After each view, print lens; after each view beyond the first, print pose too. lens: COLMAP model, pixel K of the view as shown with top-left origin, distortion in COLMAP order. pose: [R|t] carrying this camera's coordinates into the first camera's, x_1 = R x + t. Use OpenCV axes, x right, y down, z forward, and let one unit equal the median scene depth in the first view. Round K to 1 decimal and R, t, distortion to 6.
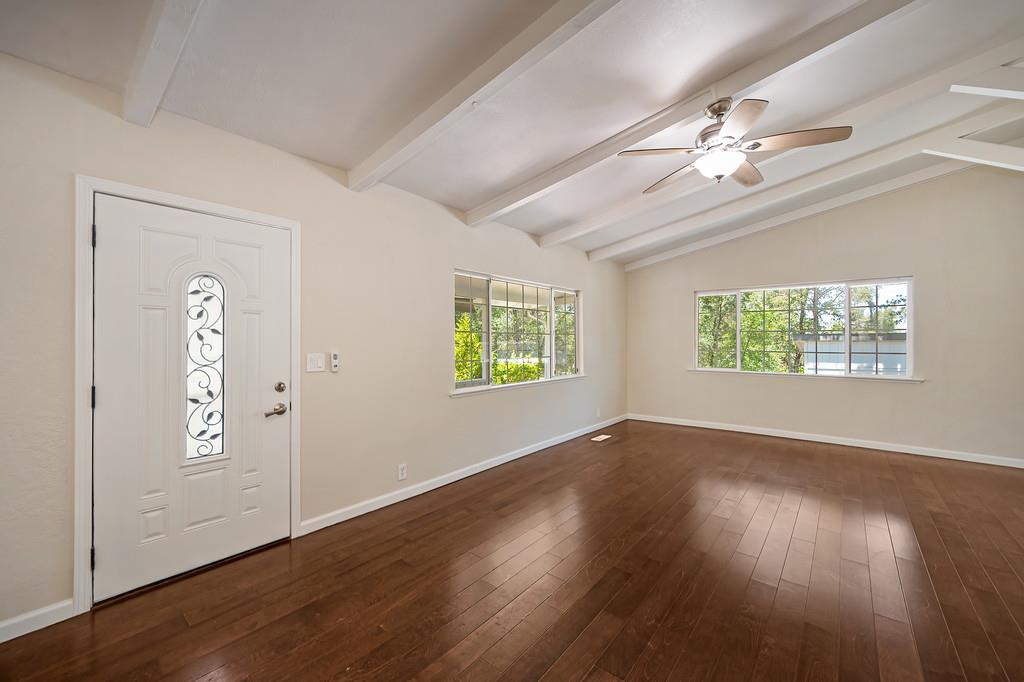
lens RADIAL K [[408.9, 0, 516.3], [0, 408.9, 334.3], [0, 0, 1]] dist [-0.000192, -0.000014]
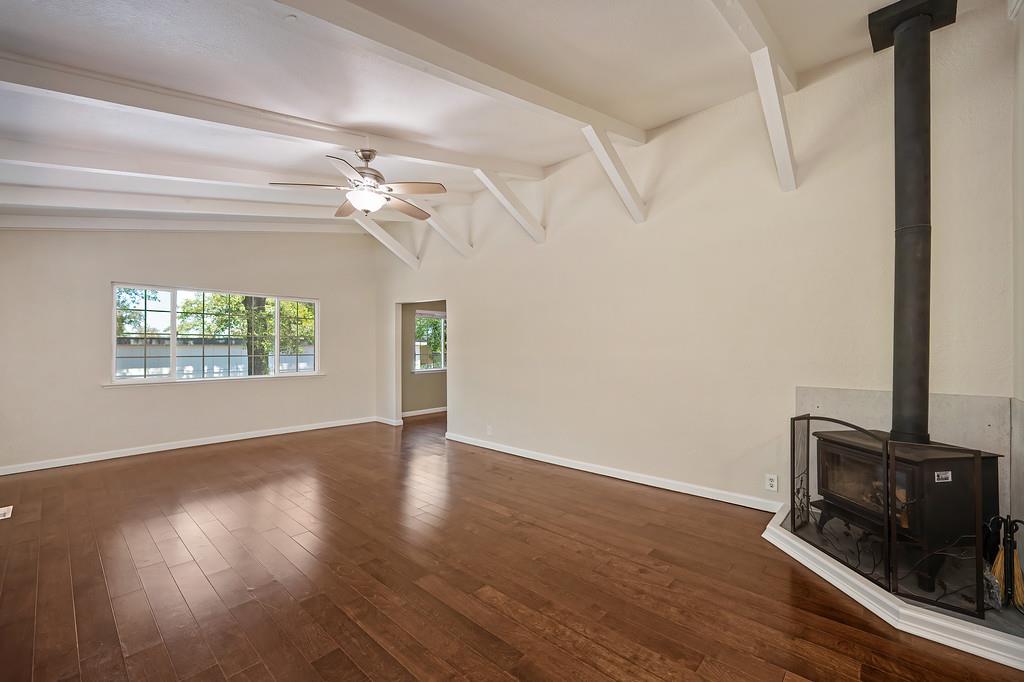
lens RADIAL K [[414.6, 0, 514.6], [0, 414.6, 344.4], [0, 0, 1]] dist [0.000453, 0.000027]
pose [[0.047012, 0.001980, 0.998892, -0.257123], [-0.018434, 0.999829, -0.001114, -0.000196], [-0.998724, -0.018361, 0.047040, 0.181399]]
